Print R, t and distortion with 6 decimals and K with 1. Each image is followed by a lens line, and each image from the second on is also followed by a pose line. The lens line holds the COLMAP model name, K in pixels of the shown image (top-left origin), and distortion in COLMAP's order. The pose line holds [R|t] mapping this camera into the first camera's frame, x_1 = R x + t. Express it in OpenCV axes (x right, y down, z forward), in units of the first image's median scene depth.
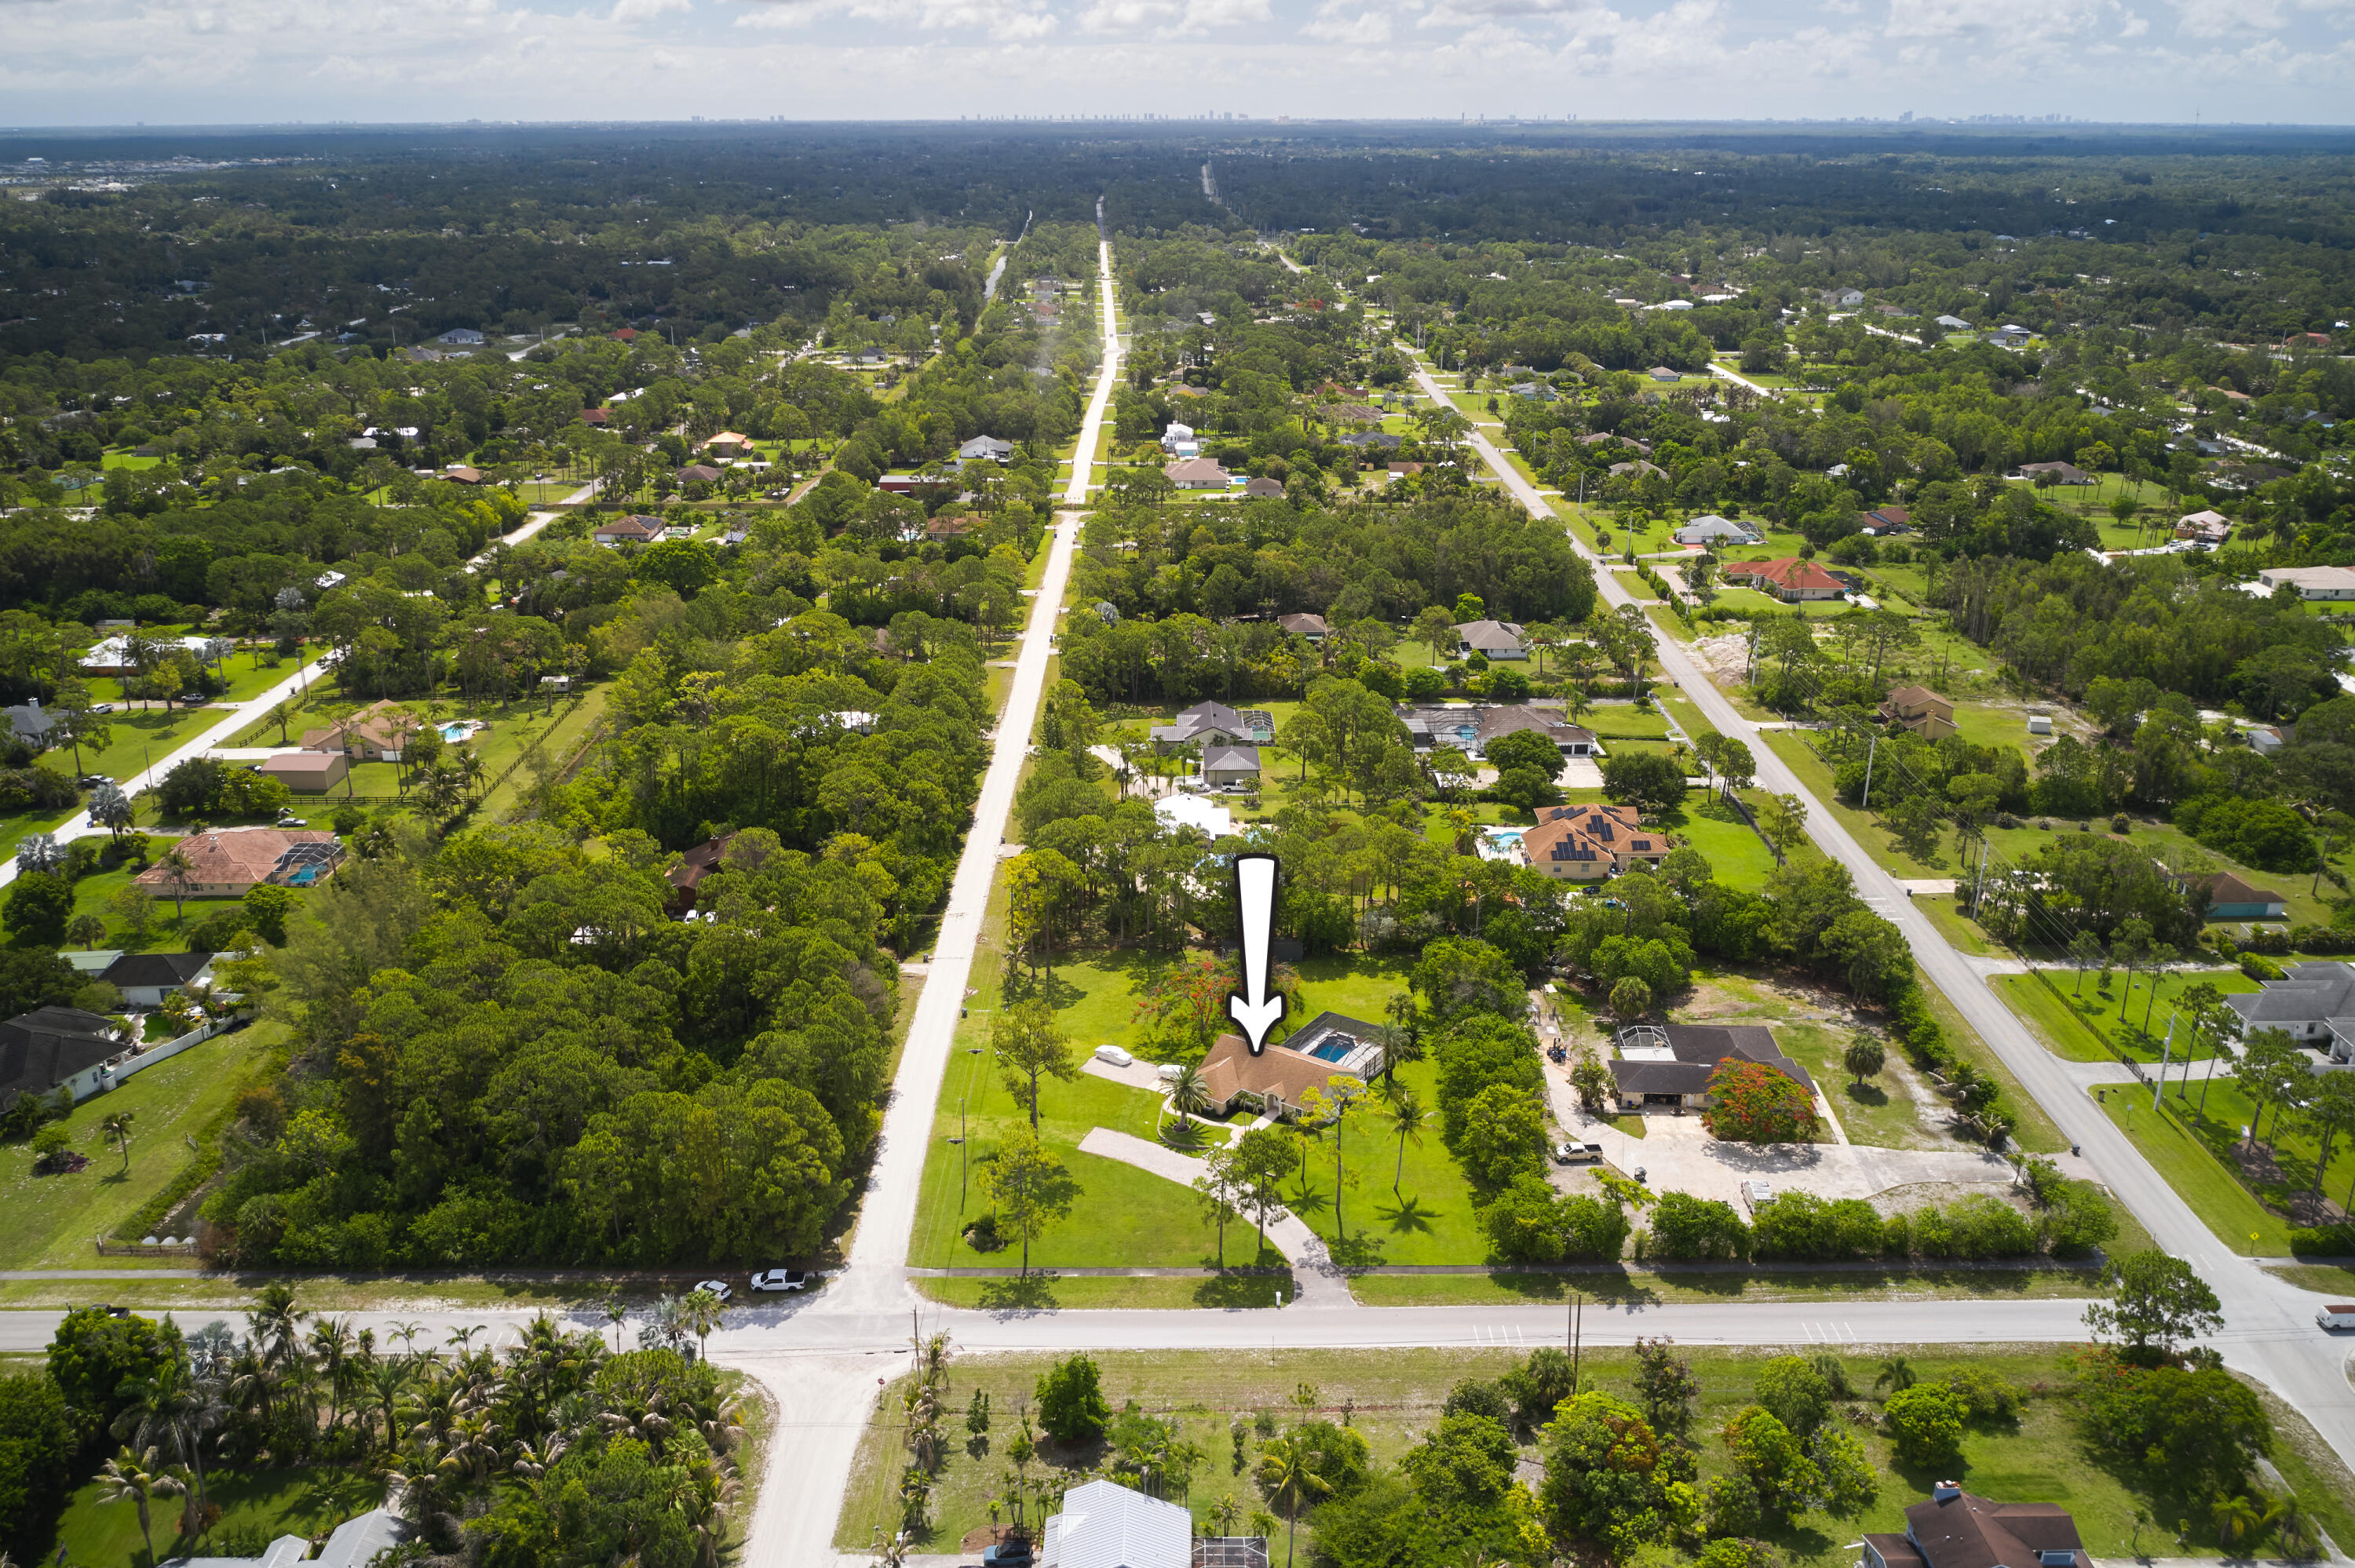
lens RADIAL K [[1860.0, 0, 1177.5], [0, 1860.0, 784.0], [0, 0, 1]] dist [-0.026766, 0.011128]
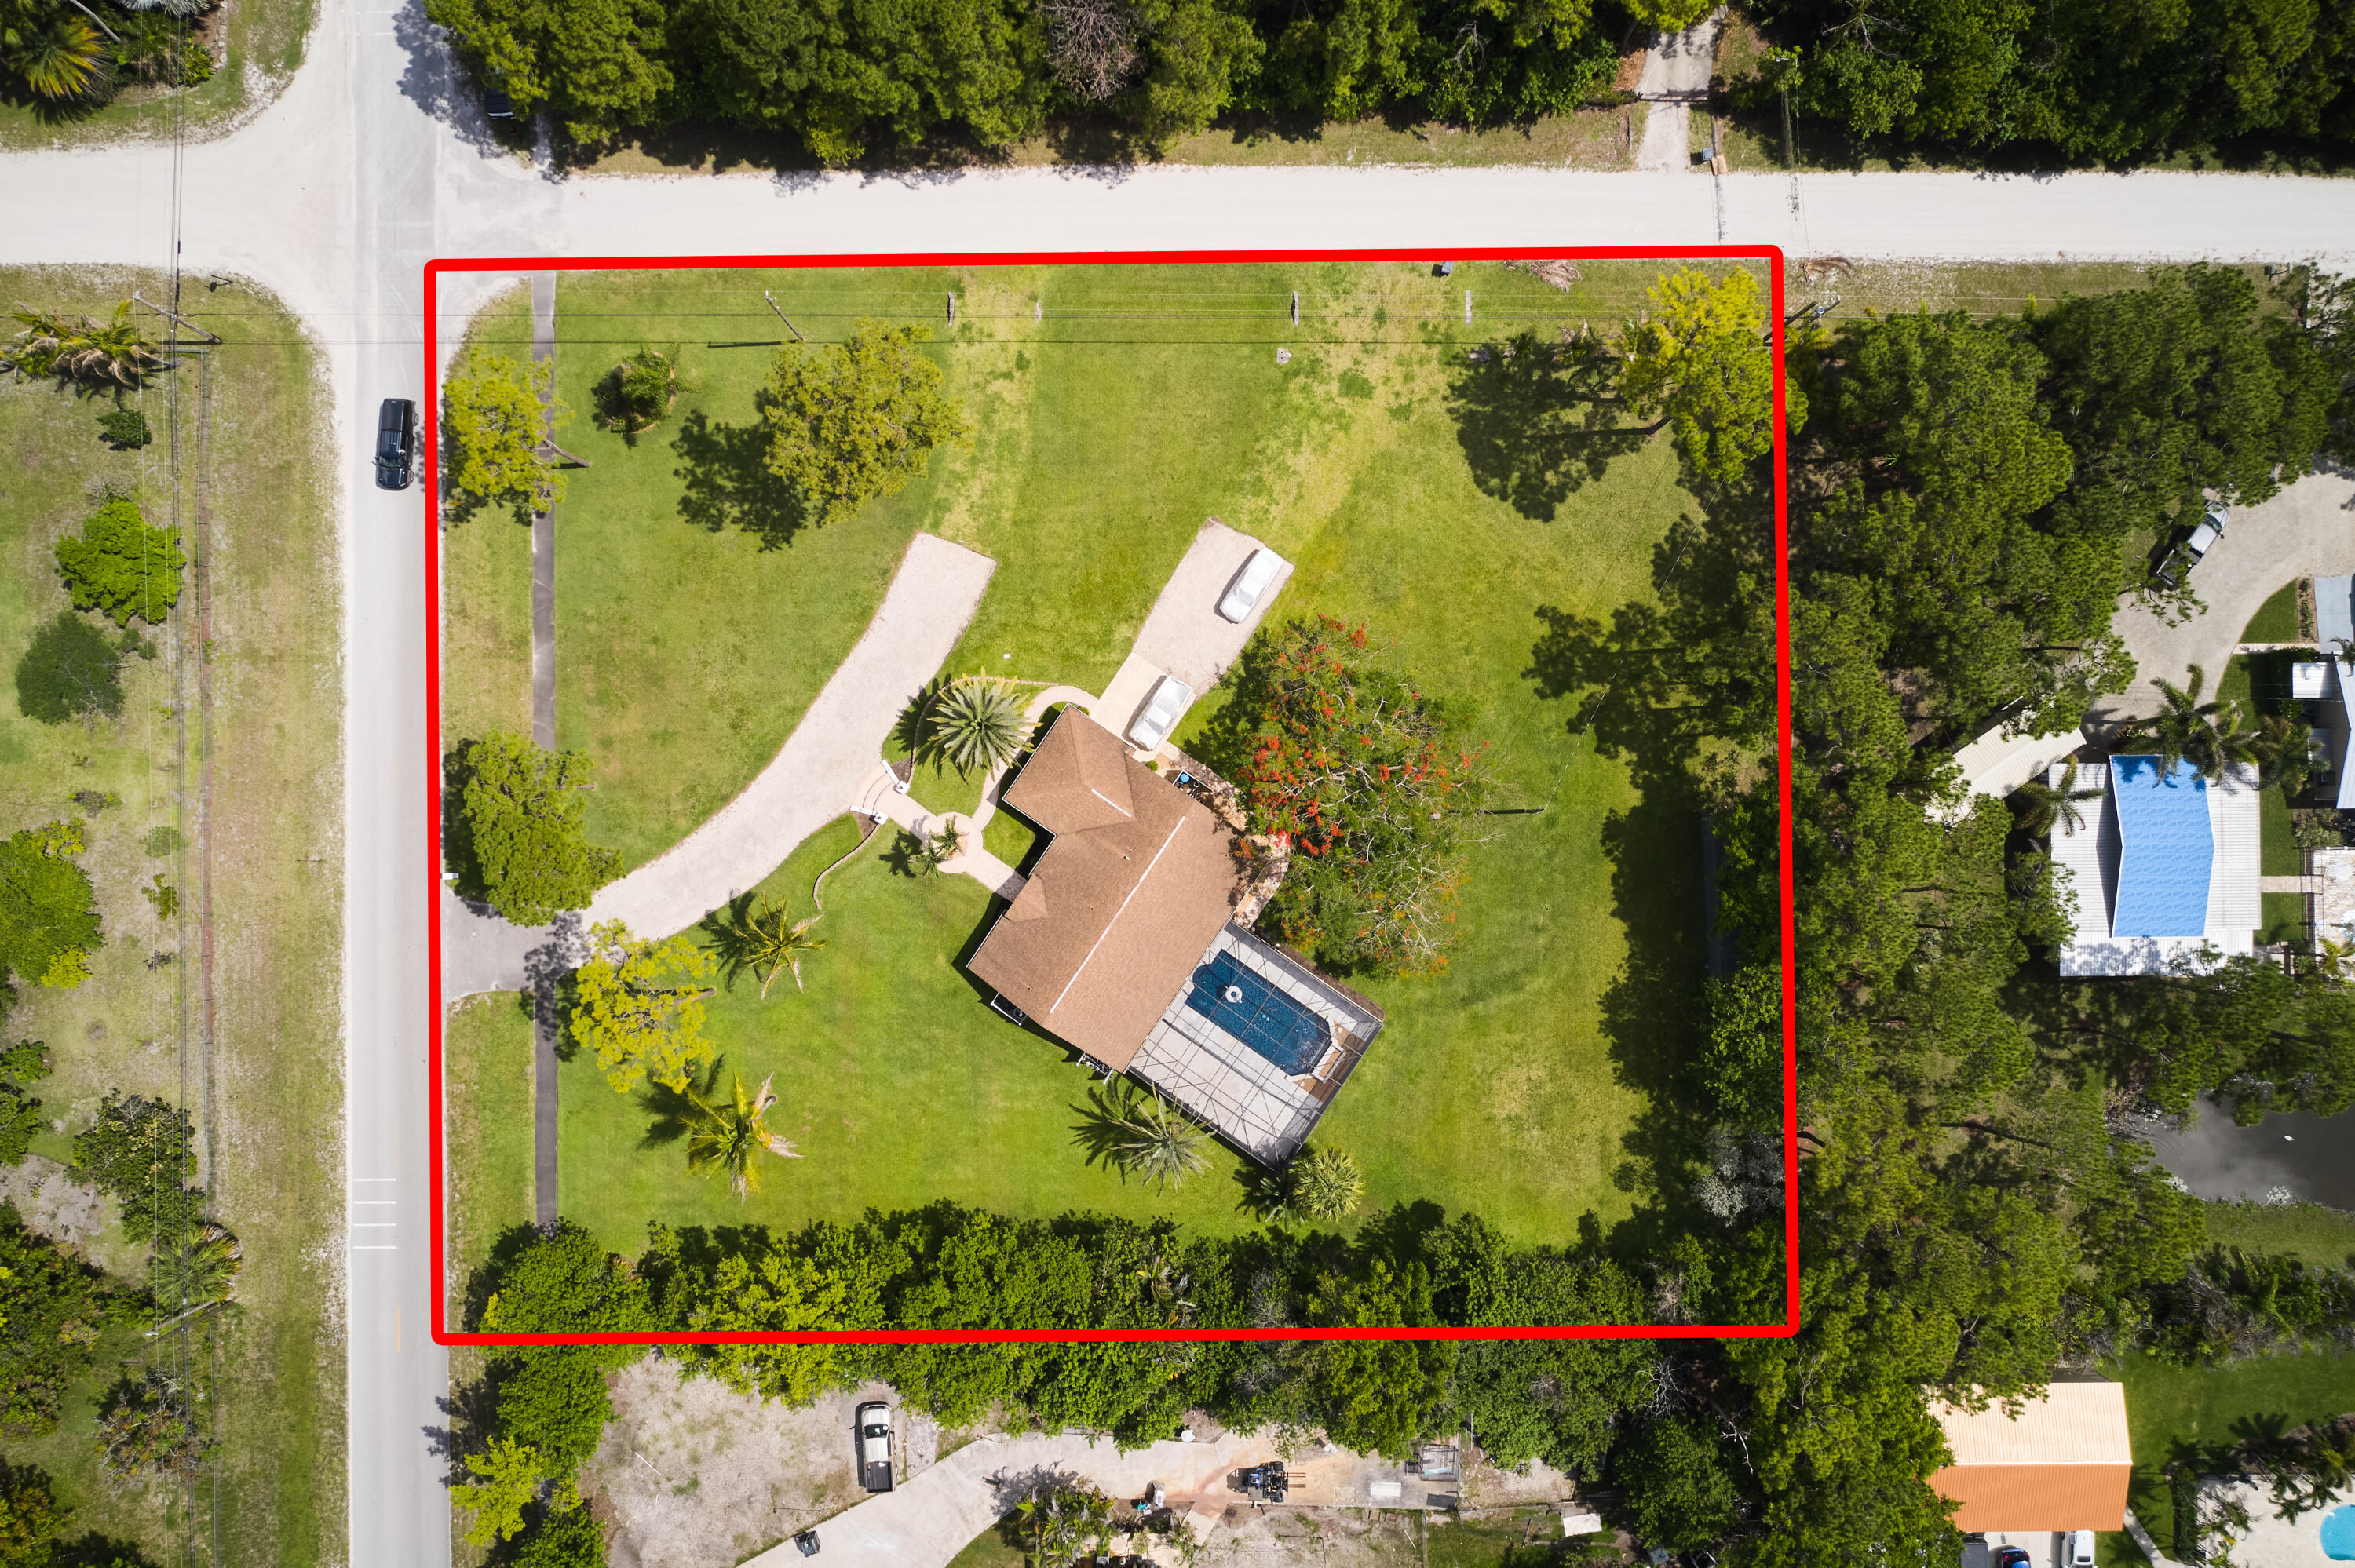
lens RADIAL K [[1860.0, 0, 1177.5], [0, 1860.0, 784.0], [0, 0, 1]] dist [-0.026766, 0.011128]
pose [[0.003731, 0.999805, -0.019403, 0.033677], [-0.354150, 0.019467, 0.934986, -0.368773], [0.935181, 0.003383, 0.354154, 0.956476]]
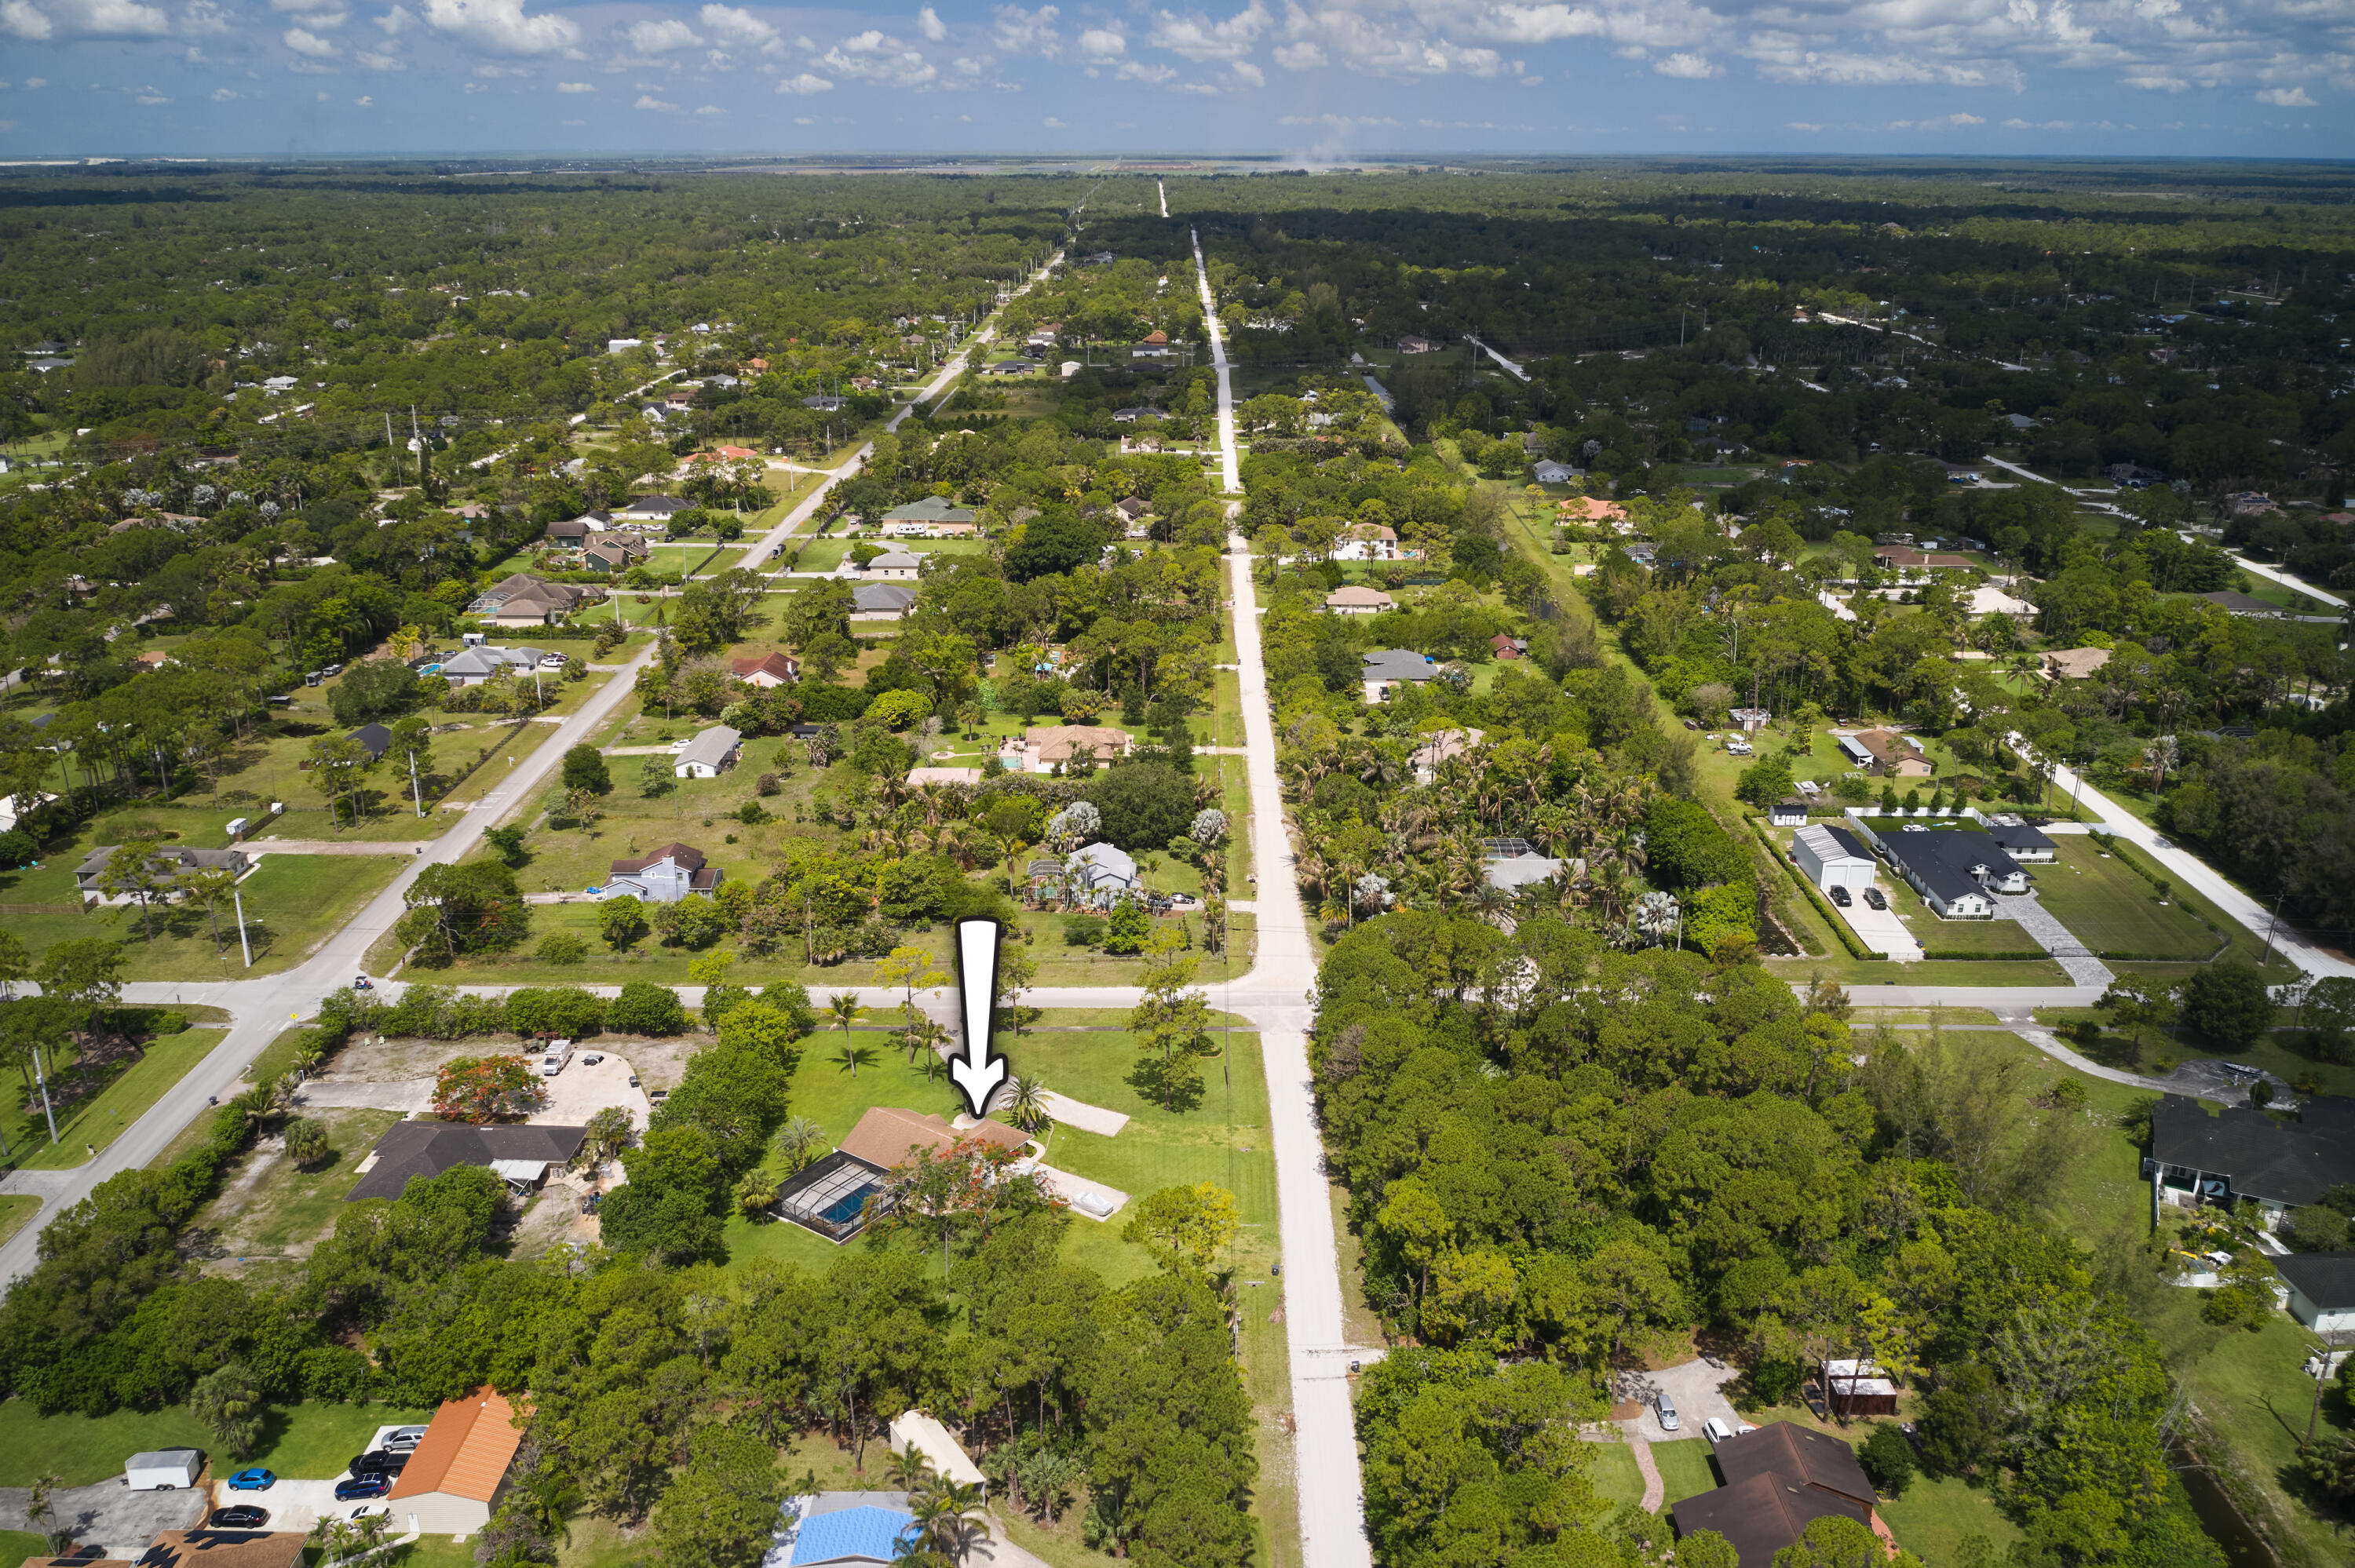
lens RADIAL K [[1860.0, 0, 1177.5], [0, 1860.0, 784.0], [0, 0, 1]] dist [-0.026766, 0.011128]
pose [[-0.999949, -0.006262, 0.007986, -0.096288], [0.000222, 0.773279, 0.634066, -0.688119], [-0.010146, 0.634035, -0.773237, 1.858932]]
